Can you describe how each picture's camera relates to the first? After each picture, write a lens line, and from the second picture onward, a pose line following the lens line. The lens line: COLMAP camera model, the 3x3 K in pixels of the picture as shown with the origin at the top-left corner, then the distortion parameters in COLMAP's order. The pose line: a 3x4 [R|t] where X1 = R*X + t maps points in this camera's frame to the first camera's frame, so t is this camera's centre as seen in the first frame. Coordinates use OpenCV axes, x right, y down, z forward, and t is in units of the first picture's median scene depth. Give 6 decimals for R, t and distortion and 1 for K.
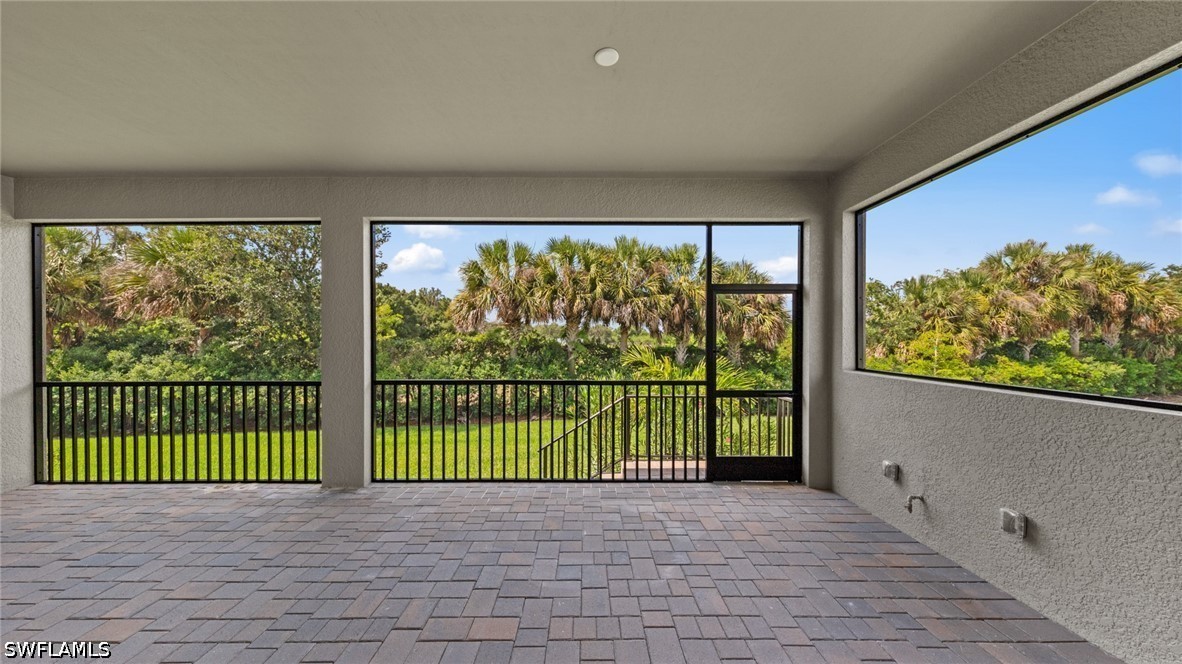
lens RADIAL K [[385.0, 0, 586.4], [0, 385.0, 349.8], [0, 0, 1]] dist [0.001706, -0.000461]
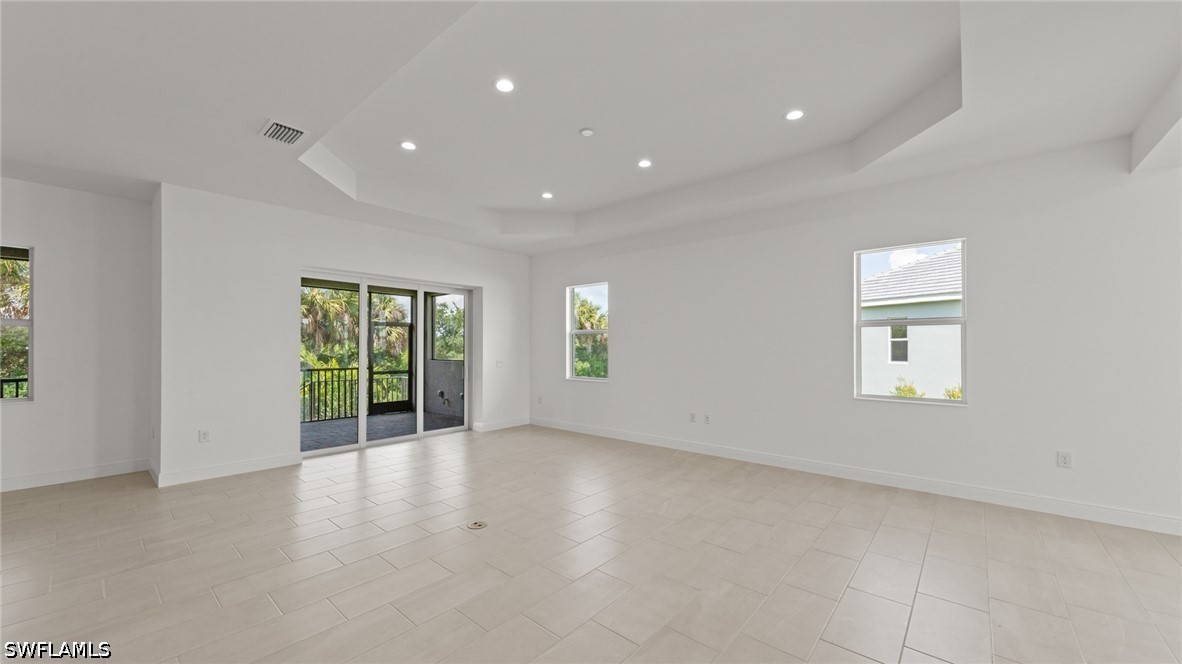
lens RADIAL K [[442.0, 0, 585.7], [0, 442.0, 346.2], [0, 0, 1]] dist [0.006169, 0.000025]
pose [[0.657438, 0.004050, 0.753498, -0.210736], [0.019757, 0.999549, -0.022611, 0.013106], [-0.753250, 0.029752, 0.657062, -0.429642]]
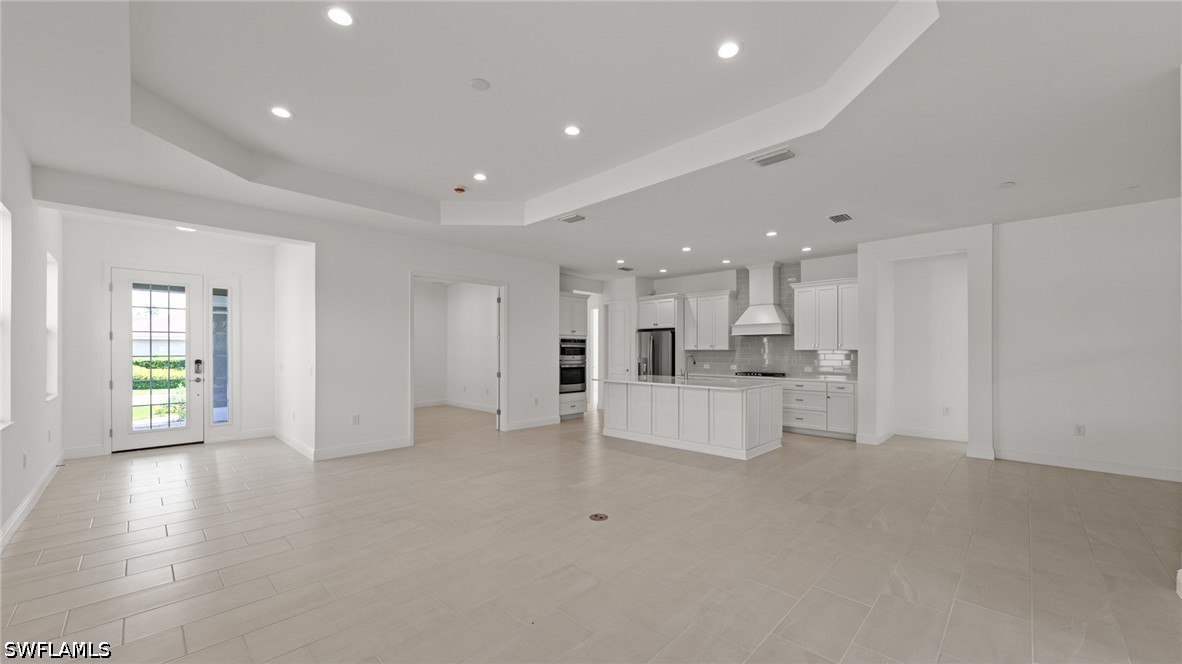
lens RADIAL K [[442.0, 0, 589.9], [0, 442.0, 349.8], [0, 0, 1]] dist [0.006169, 0.000025]
pose [[-0.697398, -0.001000, -0.716683, 0.131650], [-0.020651, 0.999612, 0.018701, 0.002217], [0.716386, 0.027842, -0.697148, -0.037490]]
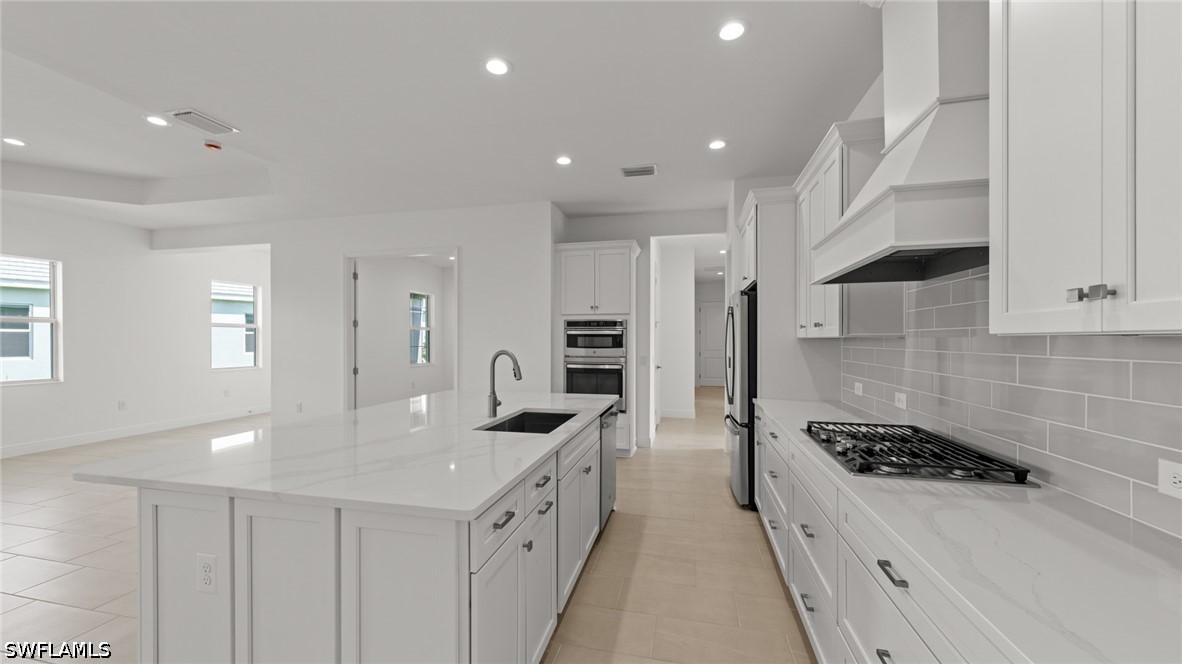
lens RADIAL K [[442.0, 0, 585.6], [0, 442.0, 338.5], [0, 0, 1]] dist [0.006169, 0.000025]
pose [[-0.973731, 0.003394, 0.227676, -0.391471], [0.009097, 0.999670, 0.024004, 0.005302], [-0.227520, 0.025445, -0.973441, -0.134931]]
